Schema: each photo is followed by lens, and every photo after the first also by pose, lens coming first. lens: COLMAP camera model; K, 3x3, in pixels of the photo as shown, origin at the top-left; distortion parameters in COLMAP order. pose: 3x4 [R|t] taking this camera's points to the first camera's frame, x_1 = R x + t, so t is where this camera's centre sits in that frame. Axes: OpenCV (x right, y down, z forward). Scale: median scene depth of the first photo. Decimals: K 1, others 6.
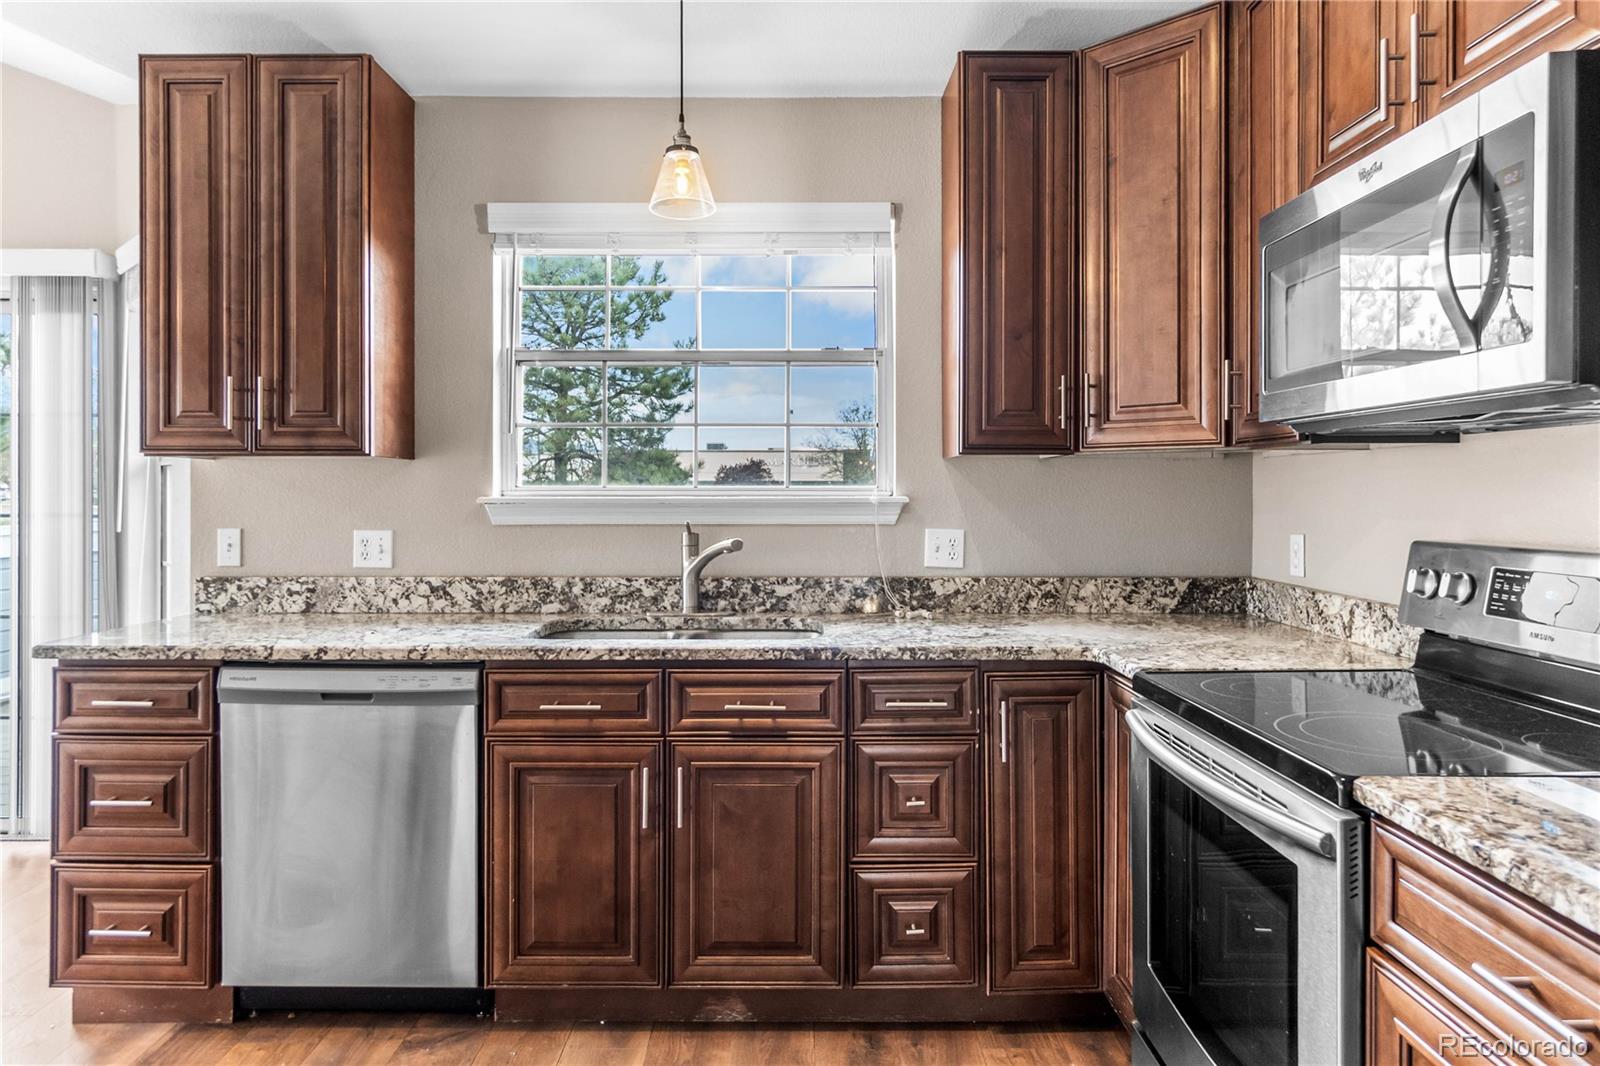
lens RADIAL K [[971.3, 0, 791.9], [0, 971.3, 499.2], [0, 0, 1]] dist [0.000011, 0.000151]
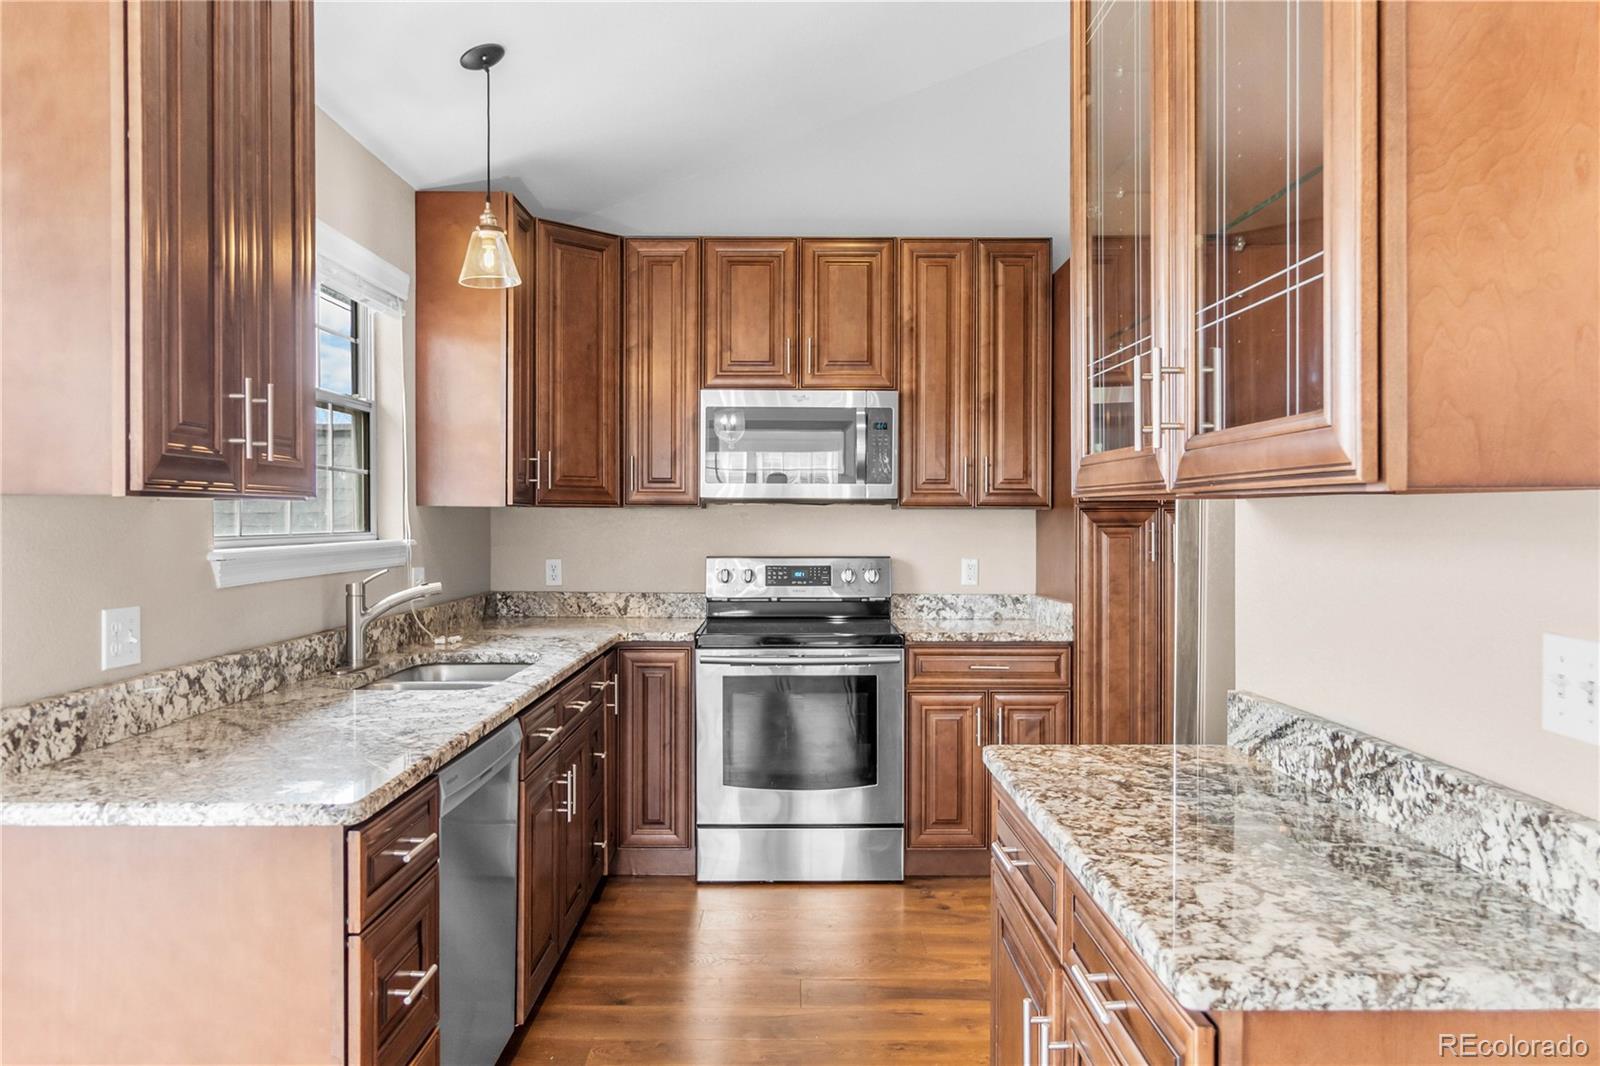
lens RADIAL K [[1147.1, 0, 800.0], [0, 1147.1, 526.2], [0, 0, 1]] dist [-0.000845, -0.000070]
pose [[-0.007497, -0.009001, 0.999931, -1.209885], [0.000447, 0.999959, 0.009005, -0.029837], [-0.999972, 0.000515, -0.007493, 0.560522]]
